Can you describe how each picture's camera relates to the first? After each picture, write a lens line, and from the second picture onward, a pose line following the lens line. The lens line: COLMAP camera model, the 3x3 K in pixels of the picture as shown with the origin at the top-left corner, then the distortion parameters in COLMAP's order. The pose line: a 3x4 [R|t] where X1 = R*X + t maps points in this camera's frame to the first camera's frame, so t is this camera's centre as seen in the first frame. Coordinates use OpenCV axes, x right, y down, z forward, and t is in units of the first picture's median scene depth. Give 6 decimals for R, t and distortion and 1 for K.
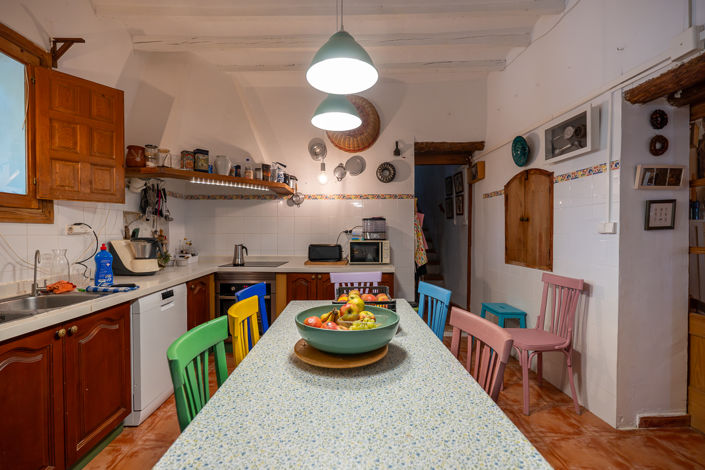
lens RADIAL K [[312.4, 0, 352.5], [0, 312.4, 235.0], [0, 0, 1]] dist [-0.009409, 0.001127]
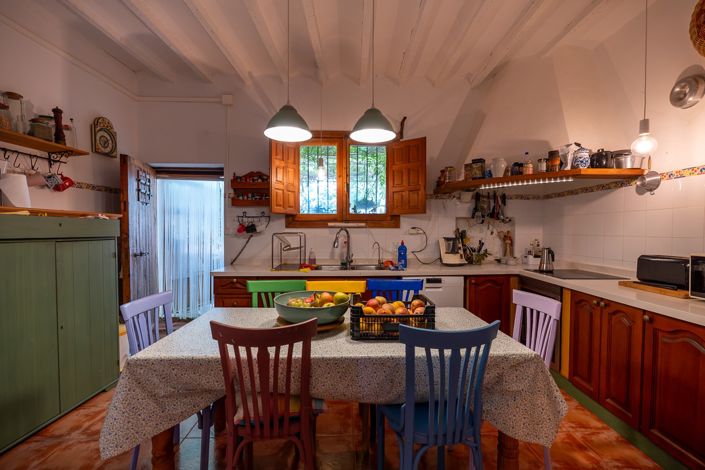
lens RADIAL K [[312.4, 0, 352.5], [0, 312.4, 235.0], [0, 0, 1]] dist [-0.009409, 0.001127]
pose [[0.003144, 0.014217, -0.999894, 0.544279], [-0.009461, 0.999855, 0.014186, -0.013872], [0.999950, 0.009415, 0.003278, 0.485273]]
